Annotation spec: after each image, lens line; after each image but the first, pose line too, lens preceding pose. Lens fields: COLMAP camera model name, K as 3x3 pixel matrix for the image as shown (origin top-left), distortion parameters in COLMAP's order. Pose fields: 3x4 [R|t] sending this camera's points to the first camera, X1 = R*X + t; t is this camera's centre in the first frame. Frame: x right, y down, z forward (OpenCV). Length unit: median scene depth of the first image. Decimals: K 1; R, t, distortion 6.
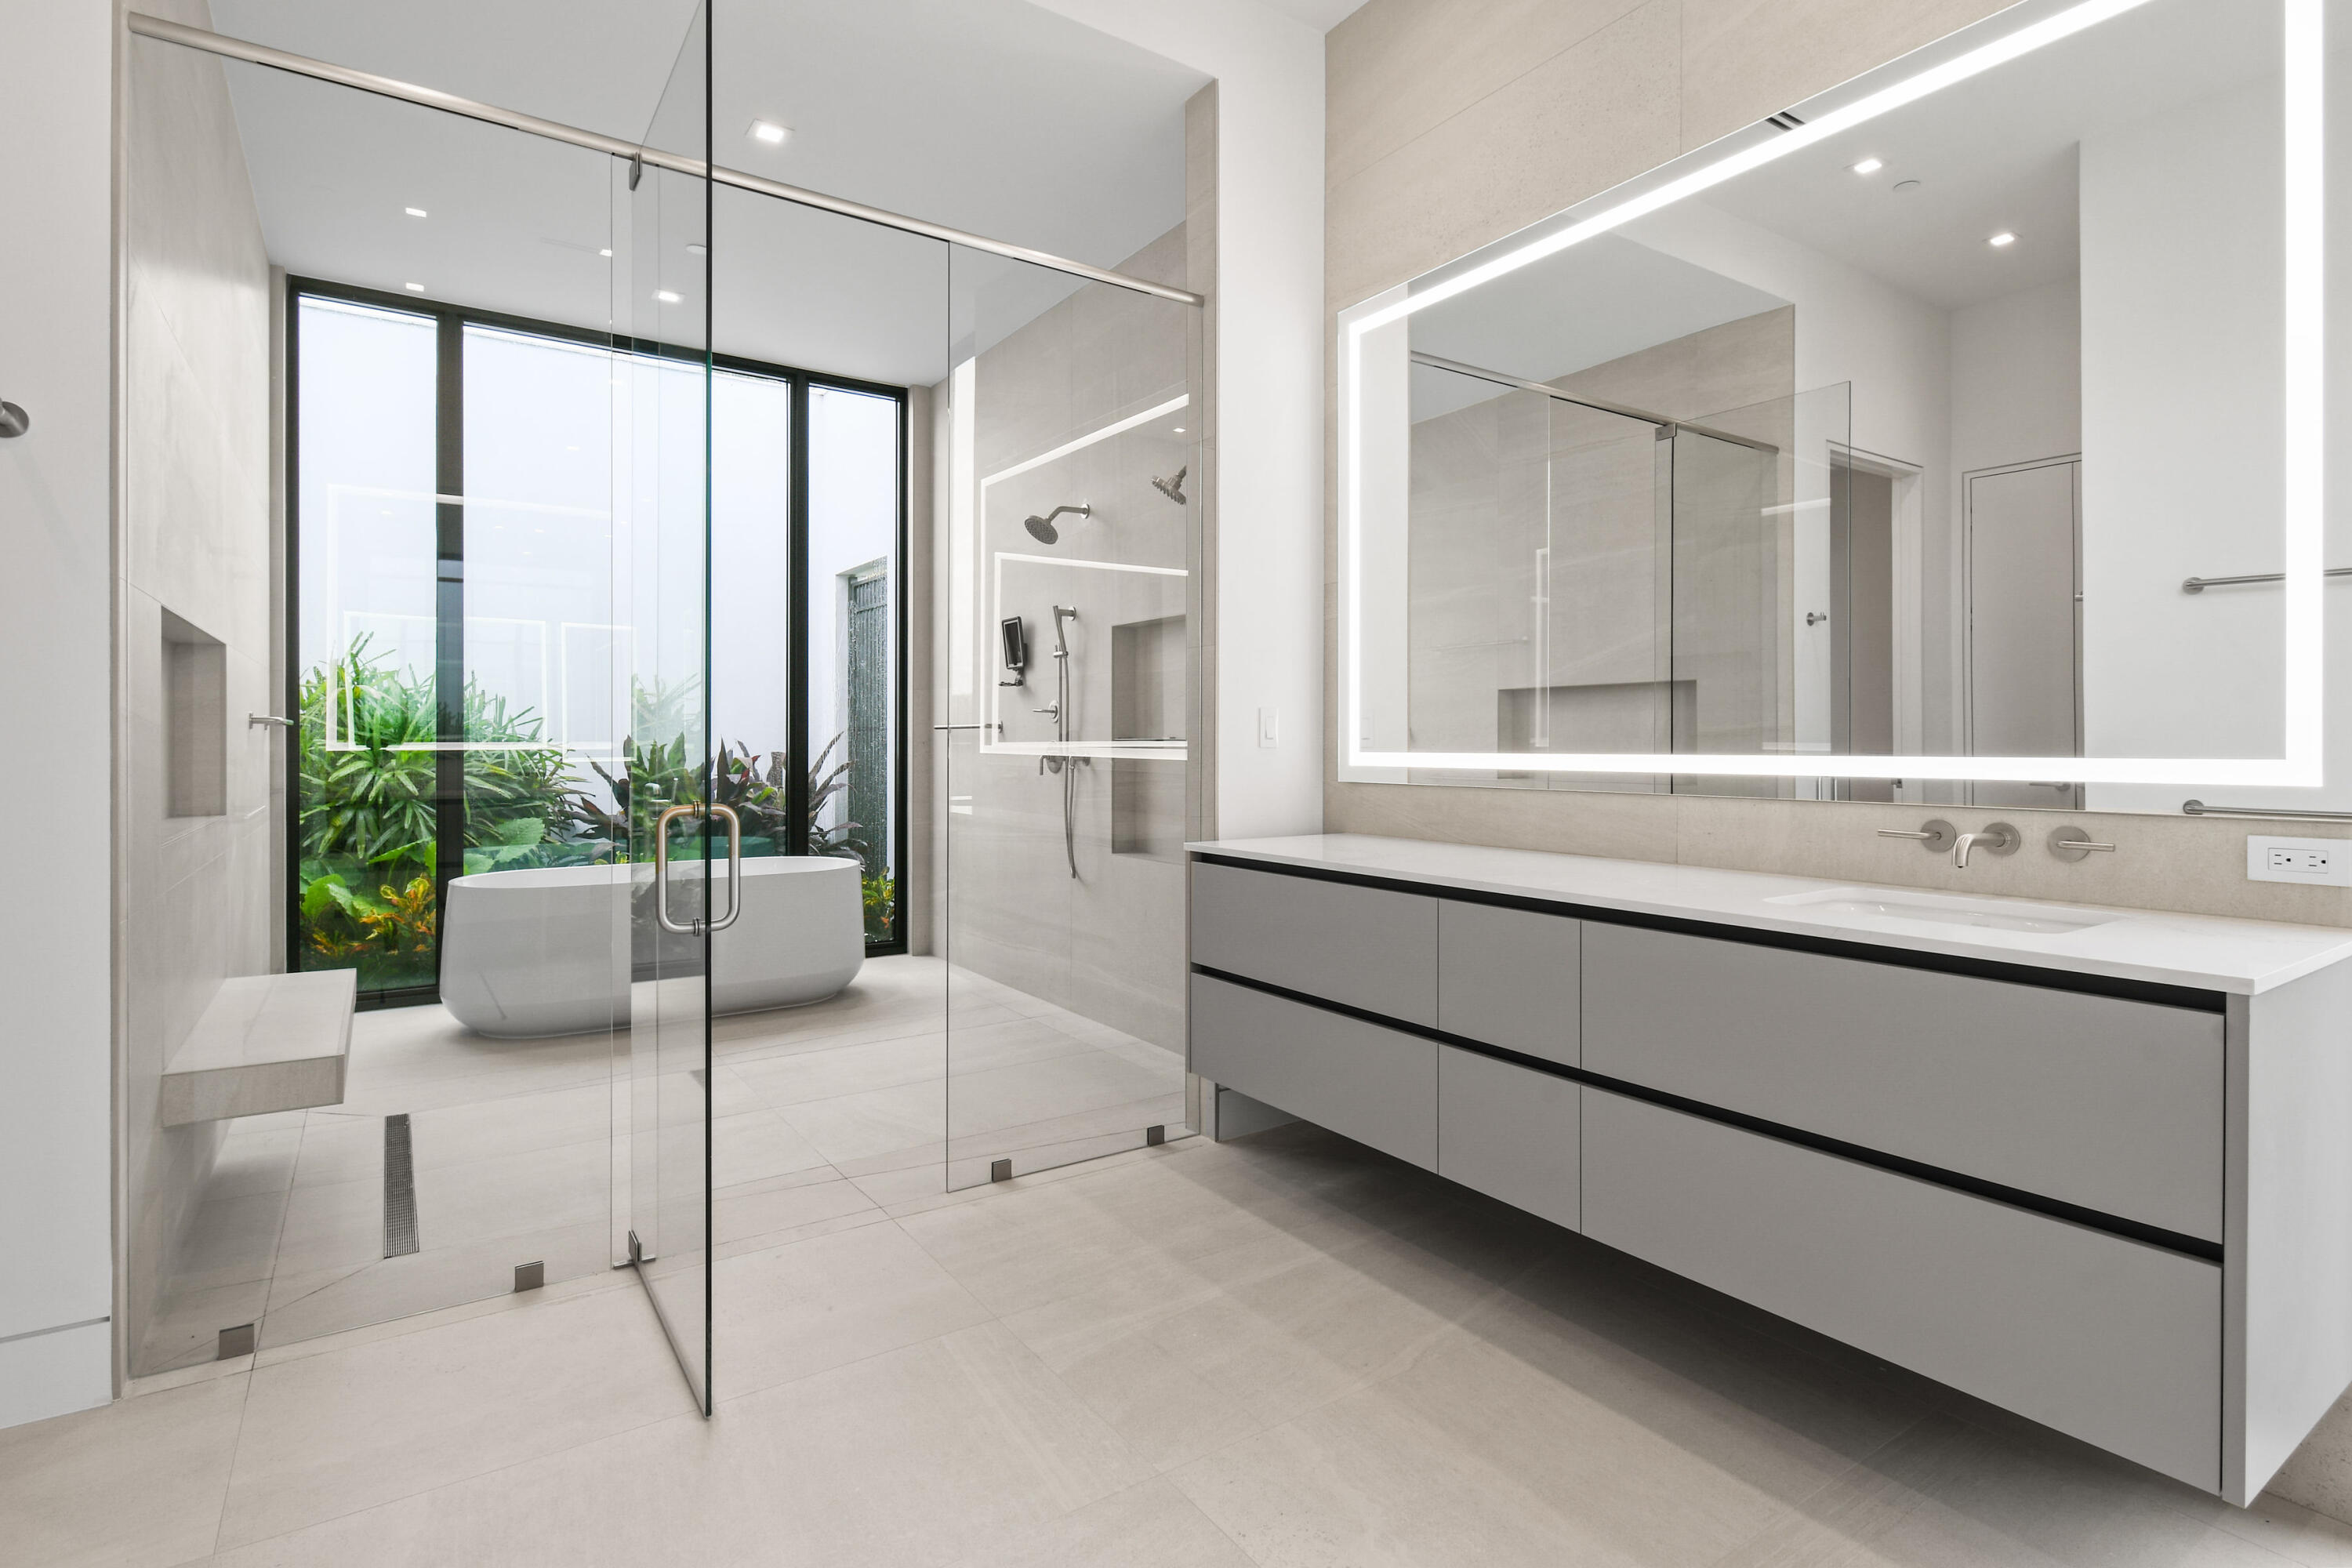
lens RADIAL K [[1172.9, 0, 1188.3], [0, 1172.9, 736.4], [0, 0, 1]] dist [-0.000818, 0.008992]
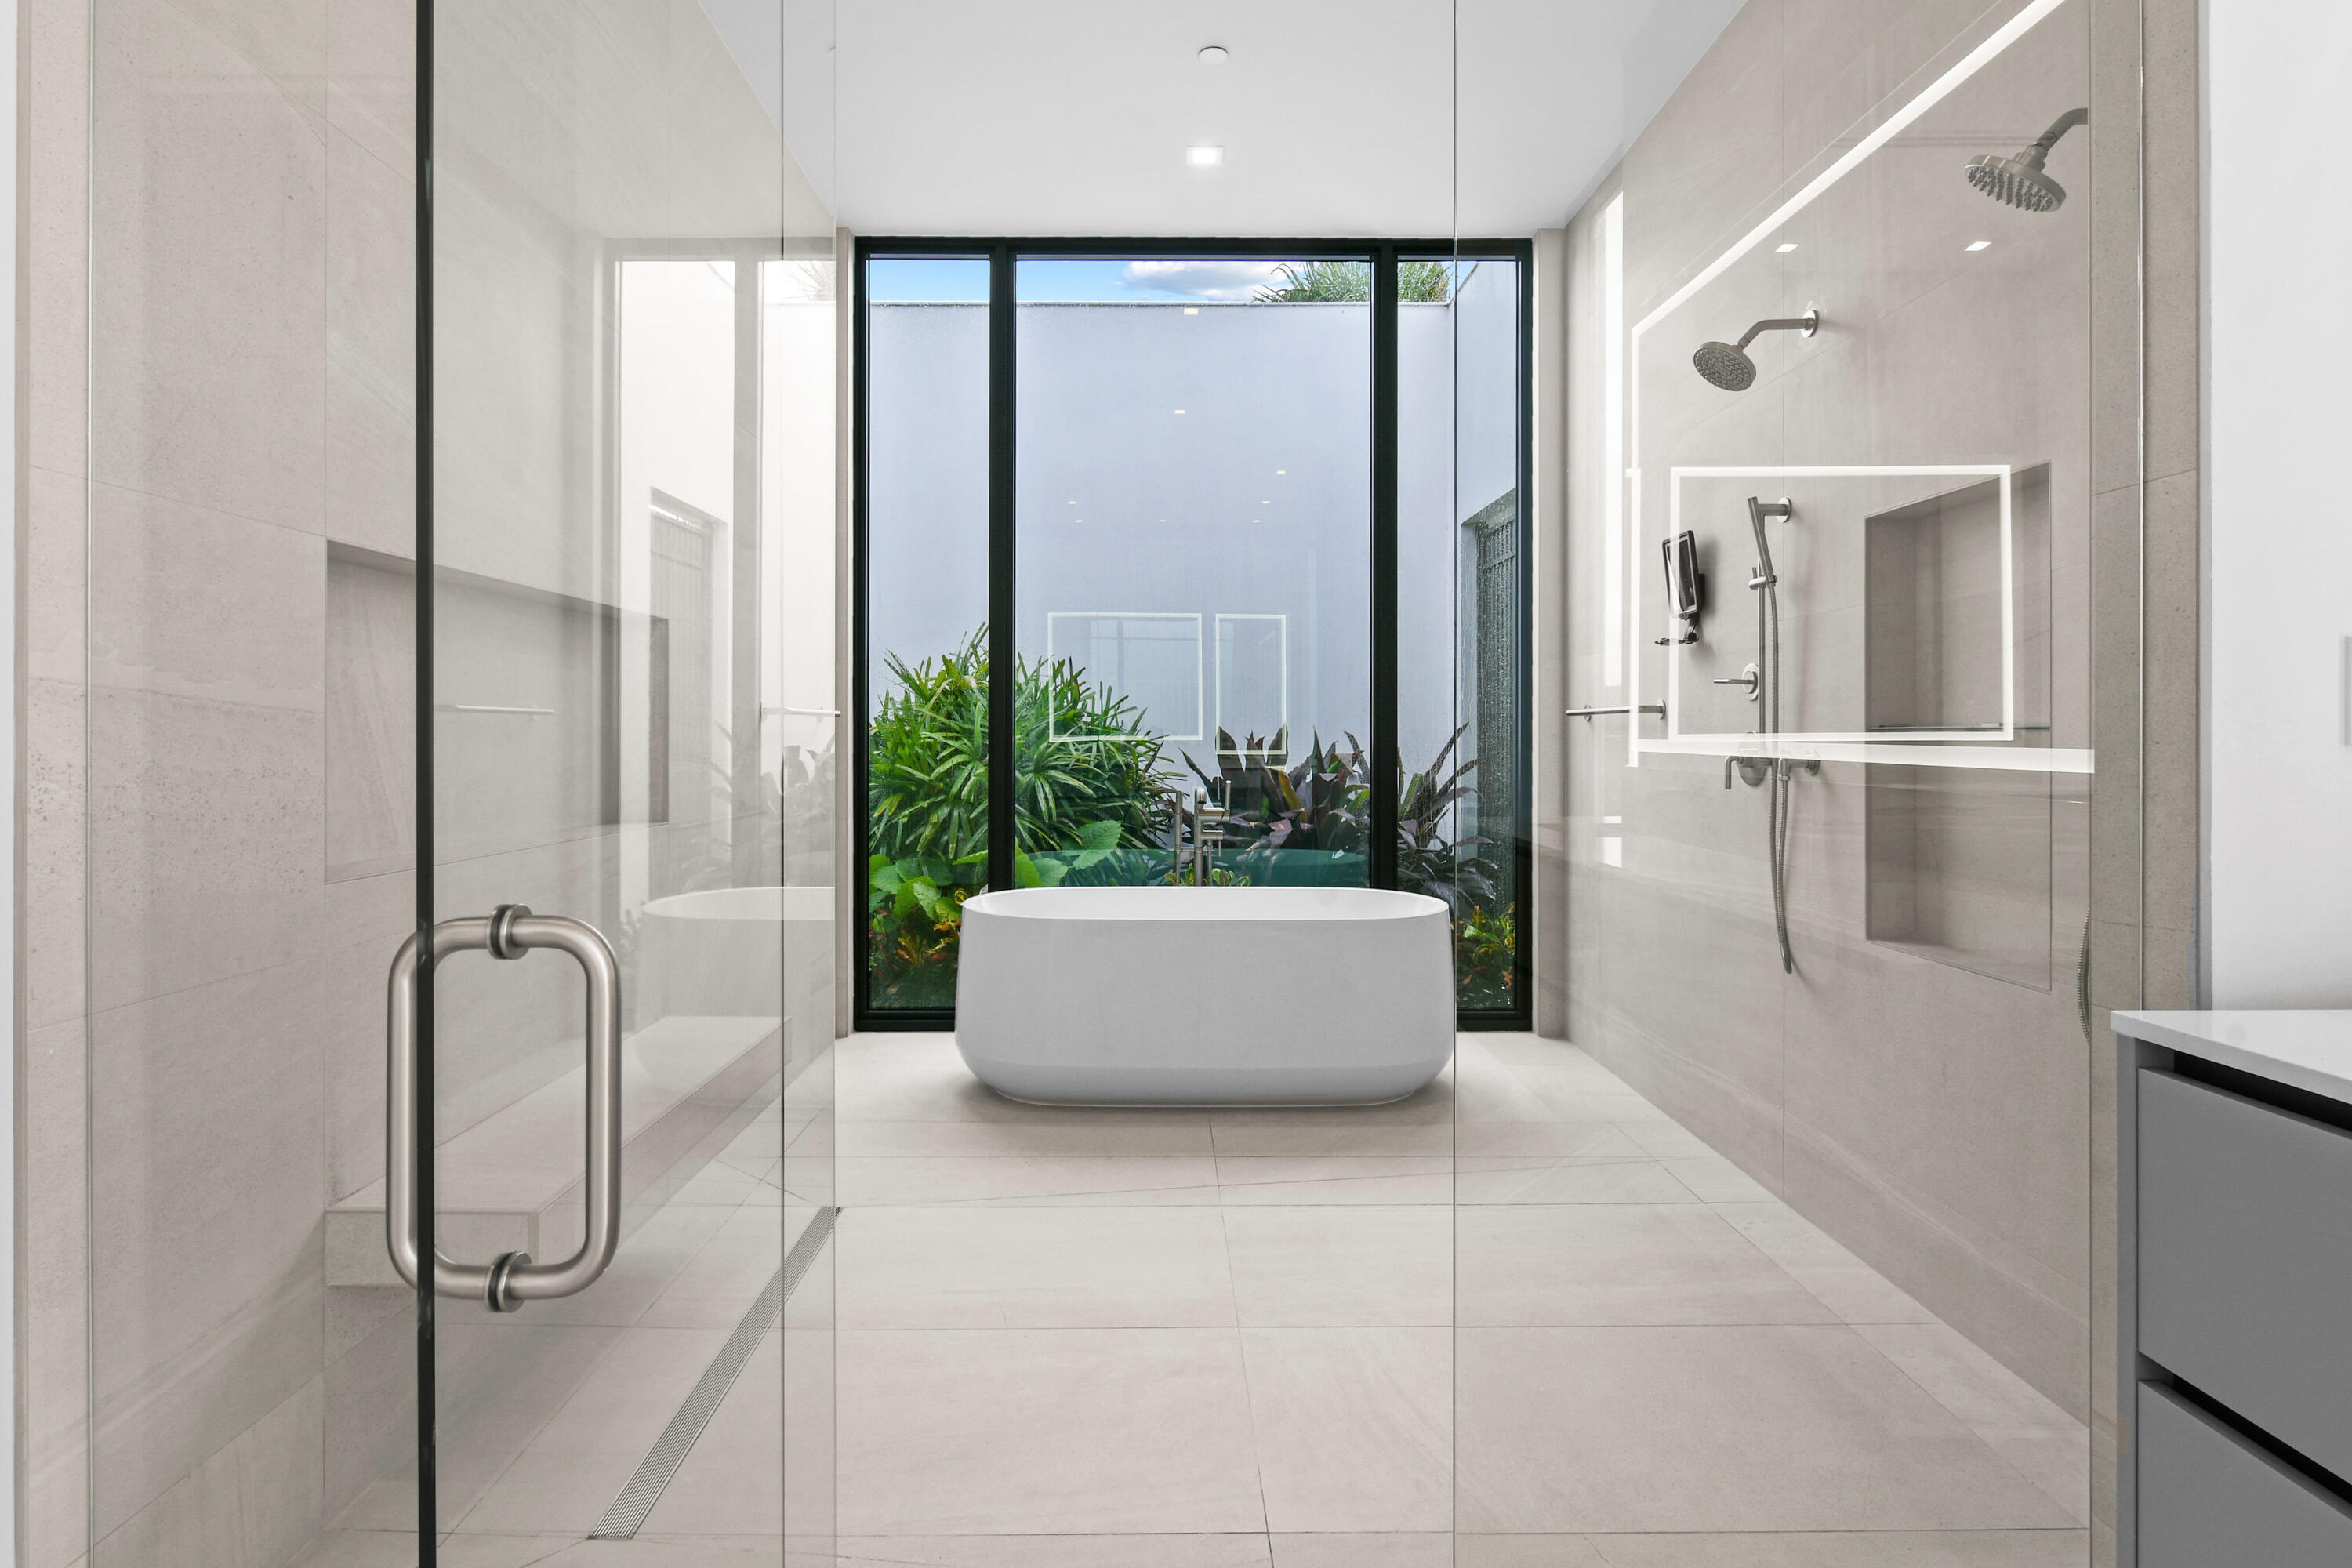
lens RADIAL K [[1172.9, 0, 1188.3], [0, 1172.9, 736.4], [0, 0, 1]] dist [-0.000818, 0.008992]
pose [[0.834418, -0.000486, -0.551133, -0.025788], [0.004373, 0.999974, 0.005739, 0.001562], [0.551115, -0.007199, 0.834398, 0.354313]]
